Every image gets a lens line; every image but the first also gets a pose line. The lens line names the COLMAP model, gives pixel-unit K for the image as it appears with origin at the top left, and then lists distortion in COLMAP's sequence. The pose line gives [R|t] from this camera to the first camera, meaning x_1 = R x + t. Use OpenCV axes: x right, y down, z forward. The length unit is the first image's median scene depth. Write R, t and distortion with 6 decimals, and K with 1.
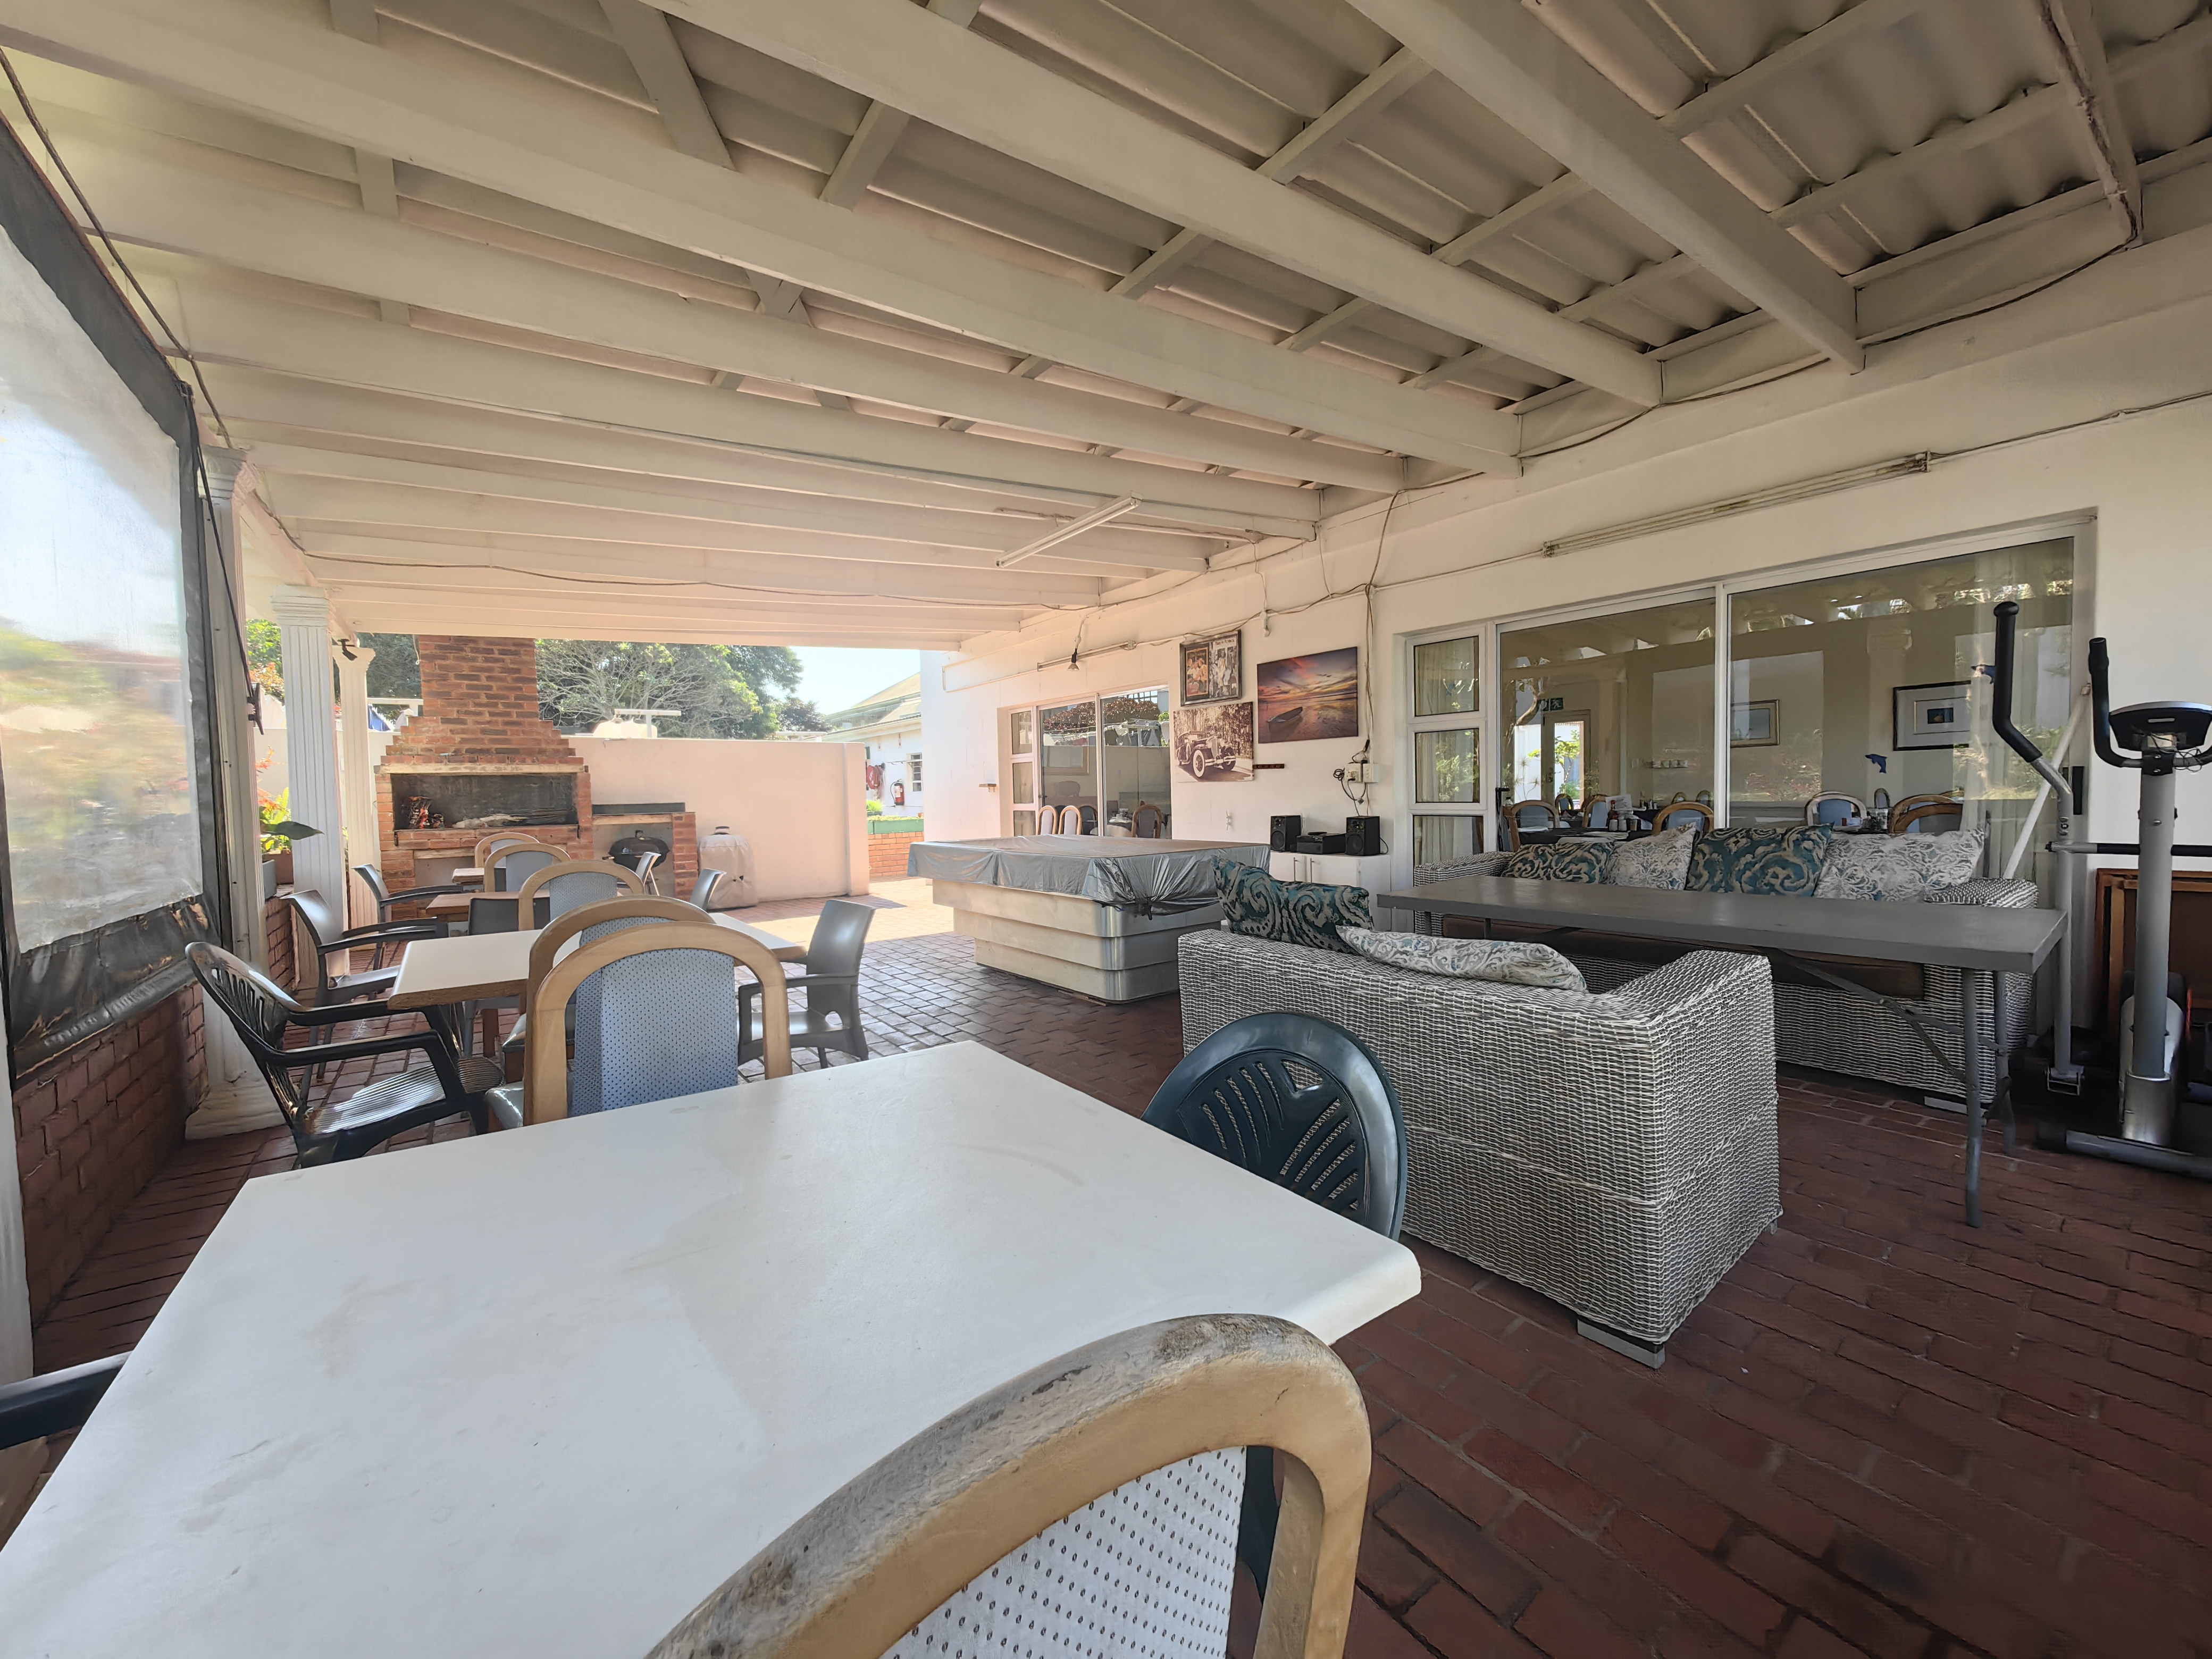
lens RADIAL K [[882.3, 0, 1106.0], [0, 882.3, 829.5], [0, 0, 1]] dist [-0.001099, -0.000185]
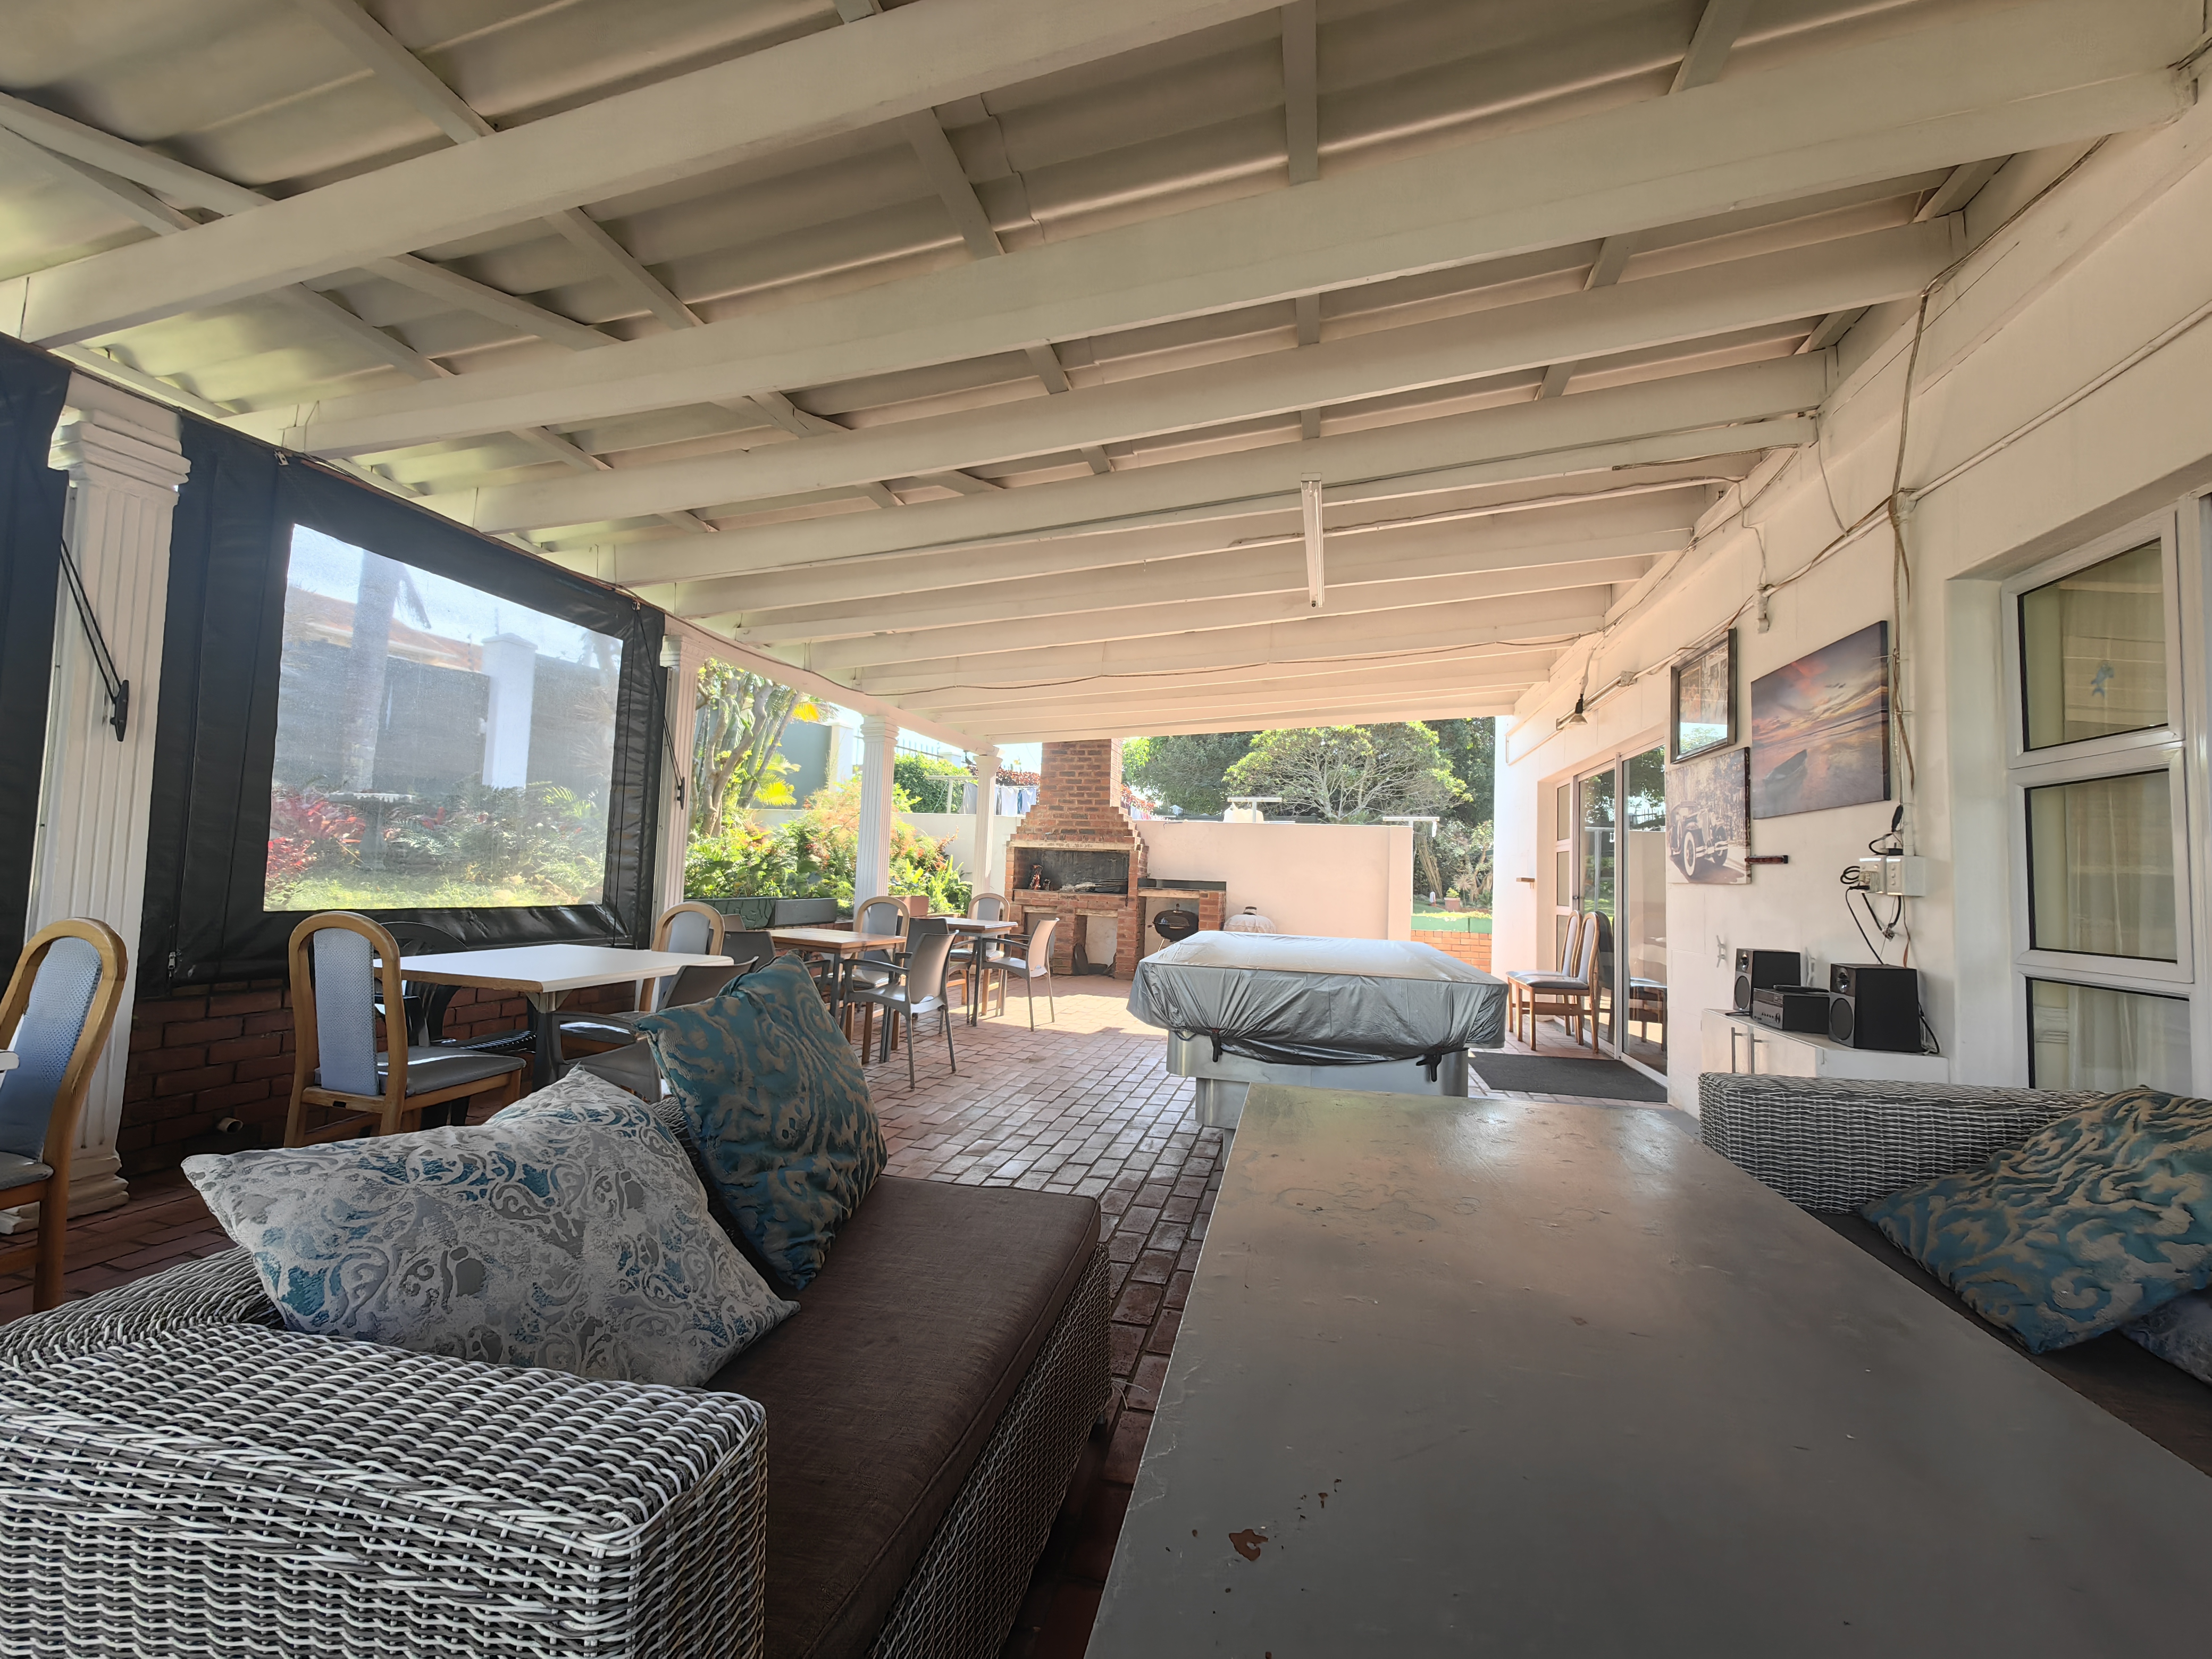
lens RADIAL K [[870.9, 0, 1095.5], [0, 870.9, 829.2], [0, 0, 1]] dist [0.014364, -0.003210]
pose [[0.609508, 0.001867, -0.792778, 0.339117], [-0.084401, 0.994467, -0.062548, -0.018844], [0.788274, 0.105035, 0.606293, 0.304516]]
